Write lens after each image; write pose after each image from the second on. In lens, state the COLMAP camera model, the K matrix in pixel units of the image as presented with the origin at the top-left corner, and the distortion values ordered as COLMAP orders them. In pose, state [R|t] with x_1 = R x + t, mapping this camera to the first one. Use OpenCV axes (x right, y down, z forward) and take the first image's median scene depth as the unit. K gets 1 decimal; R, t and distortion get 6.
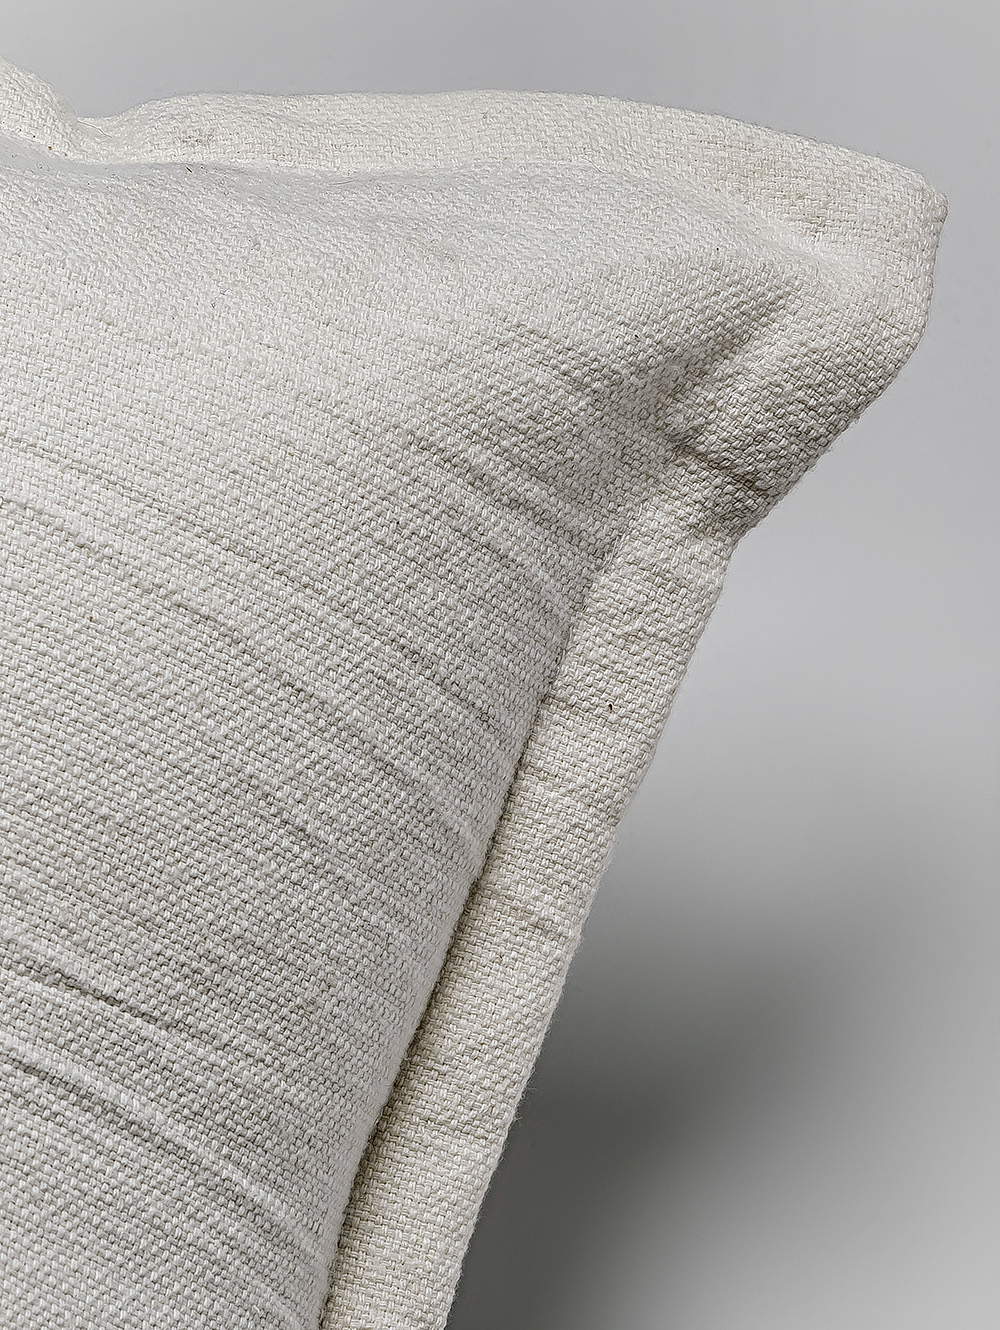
lens RADIAL K [[6310.1, 0, 499.8], [0, 6310.1, 664.8], [0, 0, 1]] dist [0.188378, 0.000000]
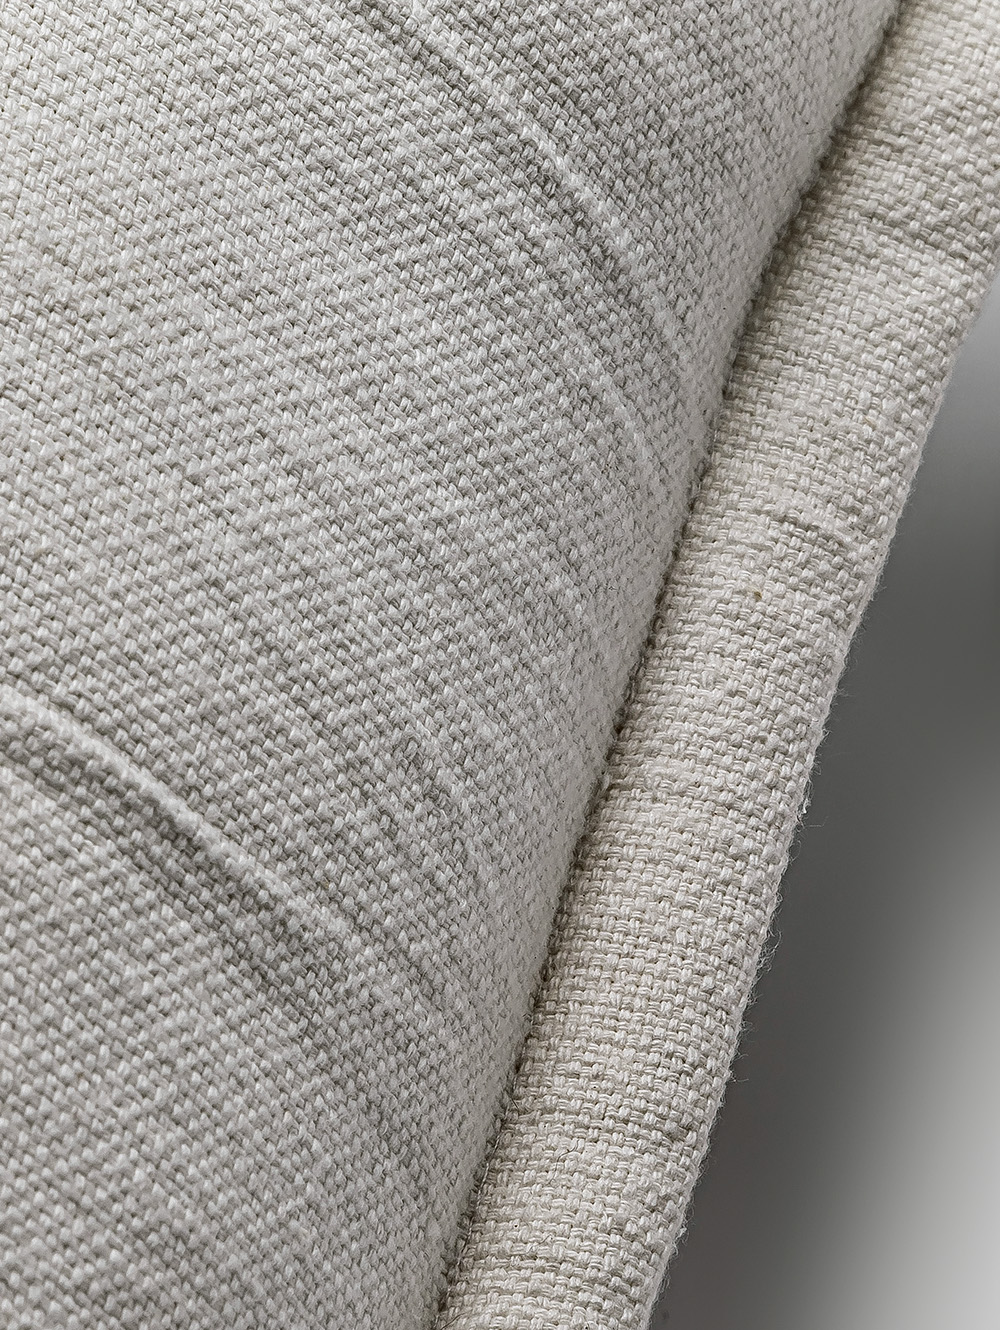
lens RADIAL K [[6310.1, 0, 500.2], [0, 6310.1, 665.2], [0, 0, 1]] dist [0.188378, 0.000000]
pose [[0.993989, 0.014090, -0.108569, 0.021710], [-0.034853, 0.980815, -0.191801, 0.248481], [0.103784, 0.194432, 0.975410, 0.404104]]
